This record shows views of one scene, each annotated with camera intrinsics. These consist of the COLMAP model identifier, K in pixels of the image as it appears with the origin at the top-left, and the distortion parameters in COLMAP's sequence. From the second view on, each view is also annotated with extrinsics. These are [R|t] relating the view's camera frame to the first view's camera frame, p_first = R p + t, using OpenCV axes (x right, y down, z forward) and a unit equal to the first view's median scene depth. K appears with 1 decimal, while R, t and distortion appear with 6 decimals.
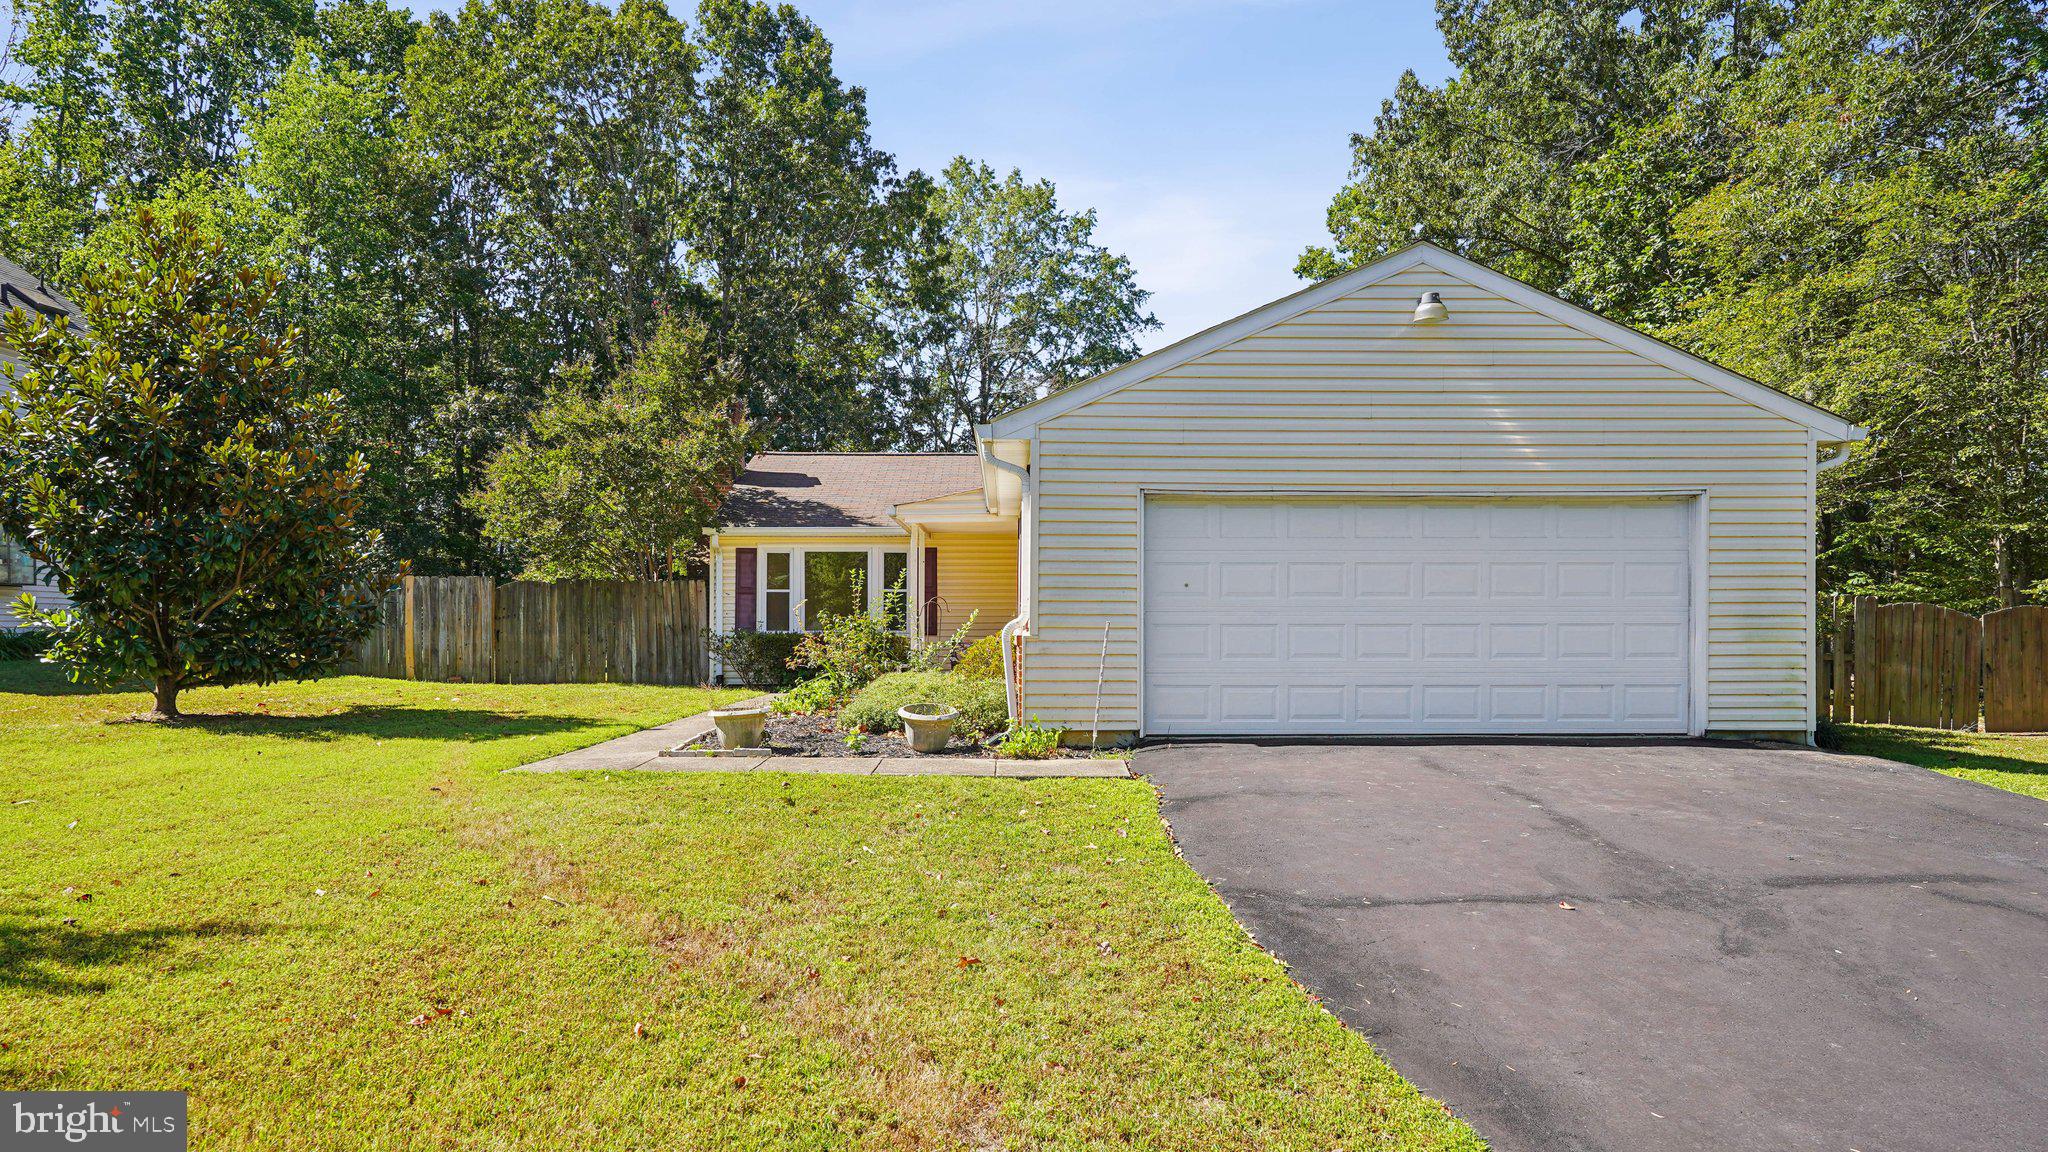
lens RADIAL K [[1244.2, 0, 1022.7], [0, 1244.2, 622.1], [0, 0, 1]] dist [0.021380, -0.001776]
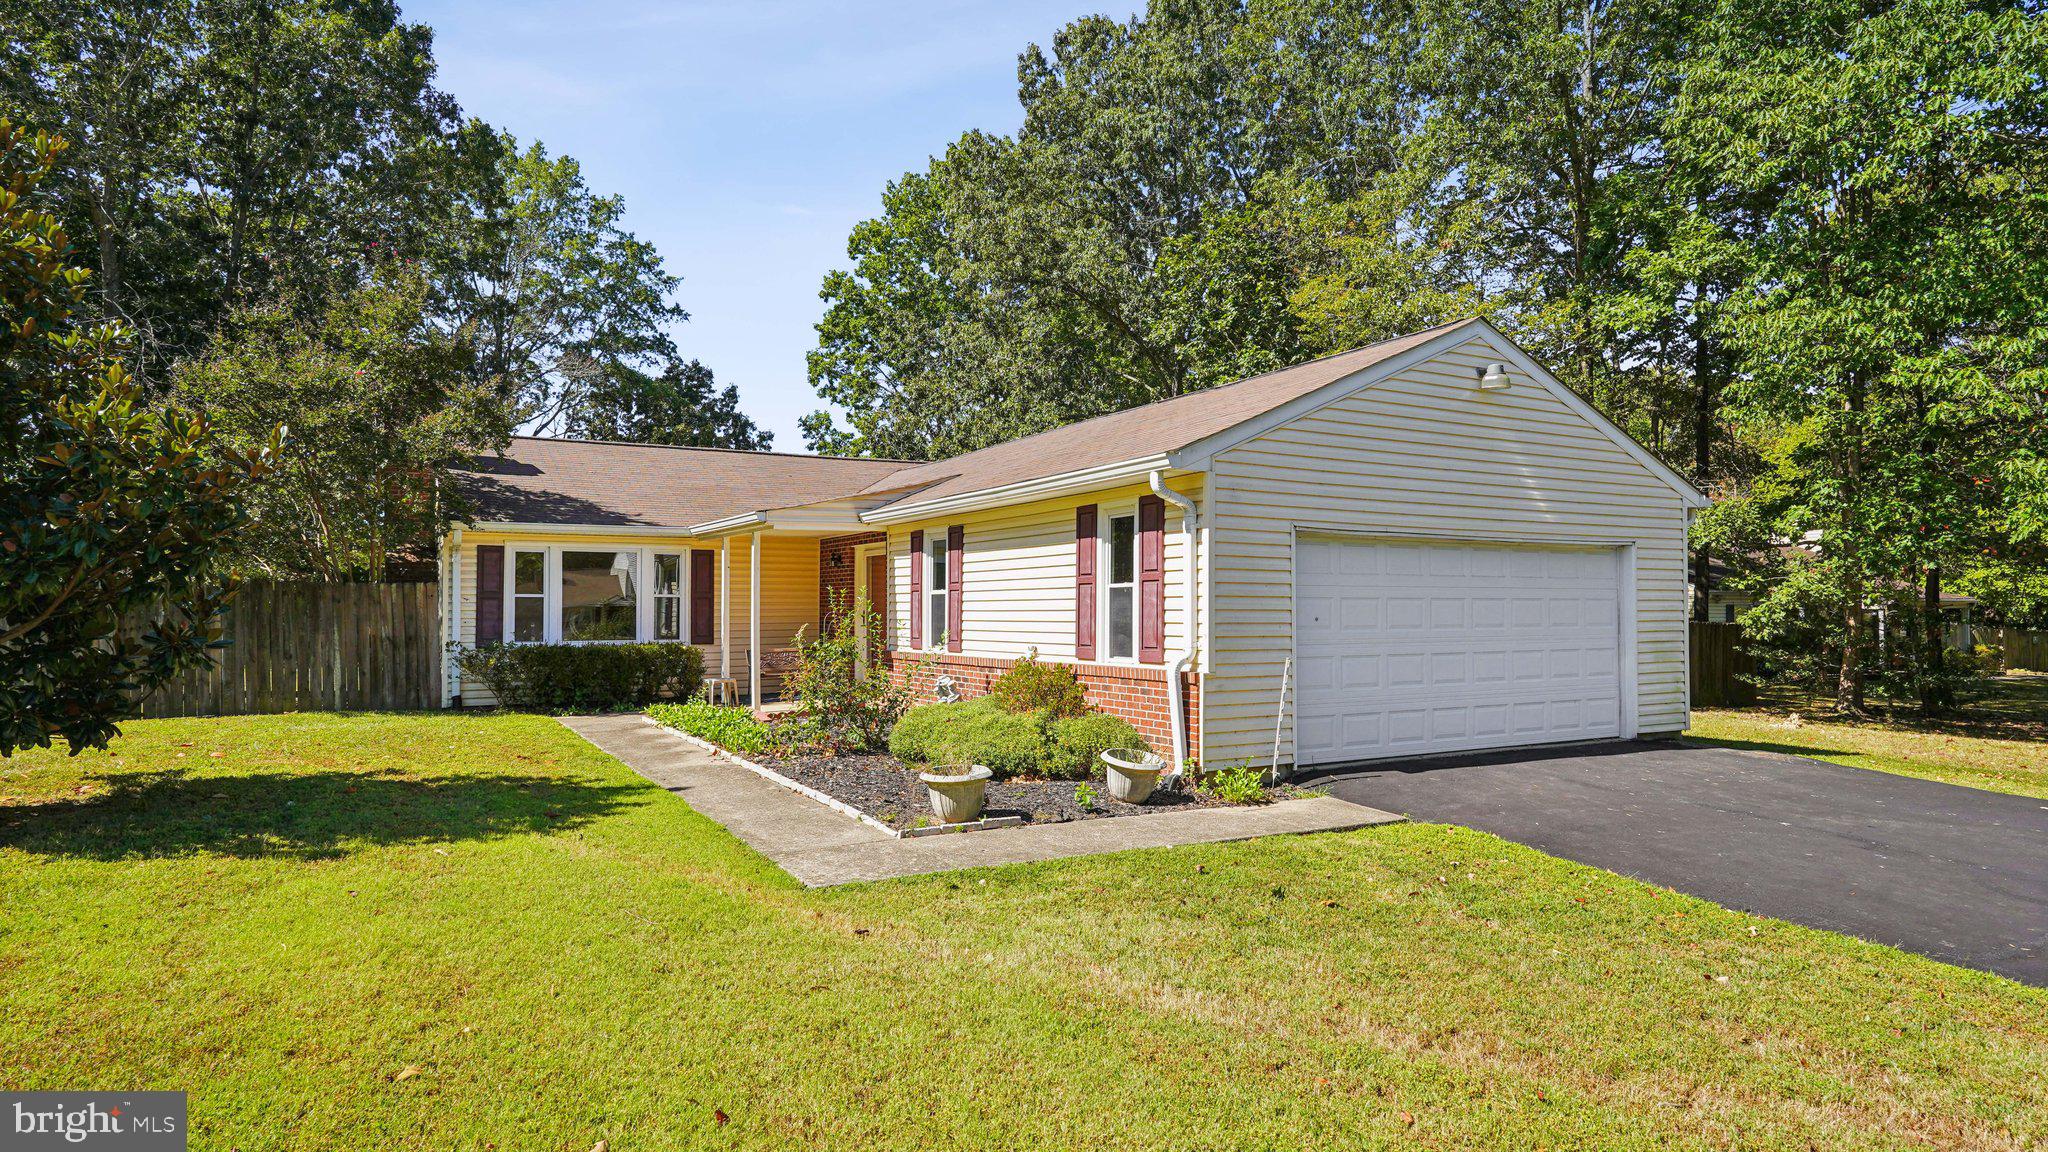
lens RADIAL K [[1166.4, 0, 1024.0], [0, 1166.4, 576.0], [0, 0, 1]] dist [0.002498, -0.000683]
pose [[0.888687, 0.016083, 0.458232, -0.263871], [-0.004272, 0.999632, -0.026801, -0.018825], [-0.458494, 0.021860, 0.888428, 0.119868]]
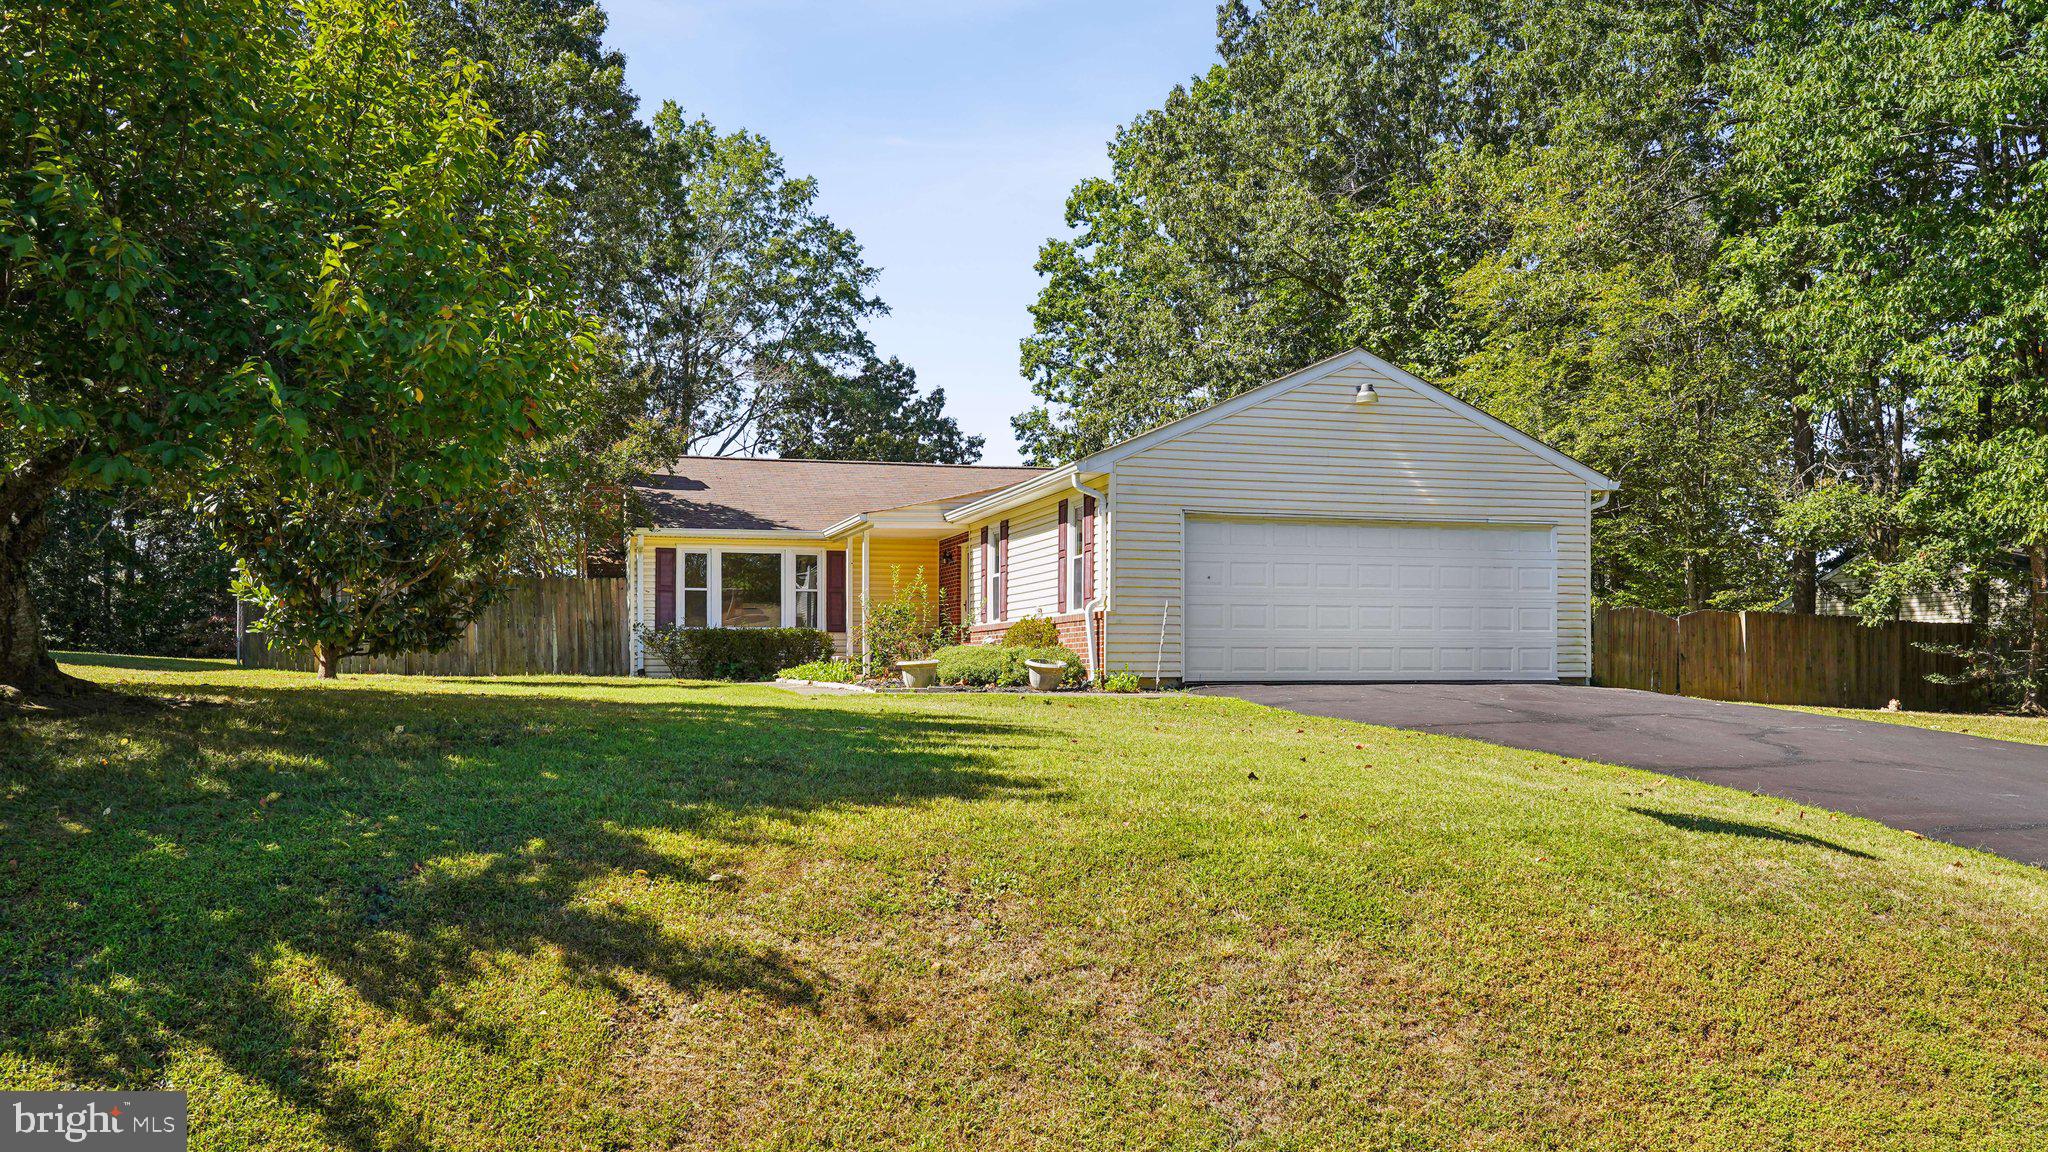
lens RADIAL K [[1546.5, 0, 993.9], [0, 1546.5, 628.5], [0, 0, 1]] dist [0.010980, 0.000502]
pose [[0.971018, 0.005762, 0.238938, -0.265093], [-0.001844, 0.999860, -0.016615, 0.029525], [-0.239000, 0.015692, 0.970893, -0.333237]]
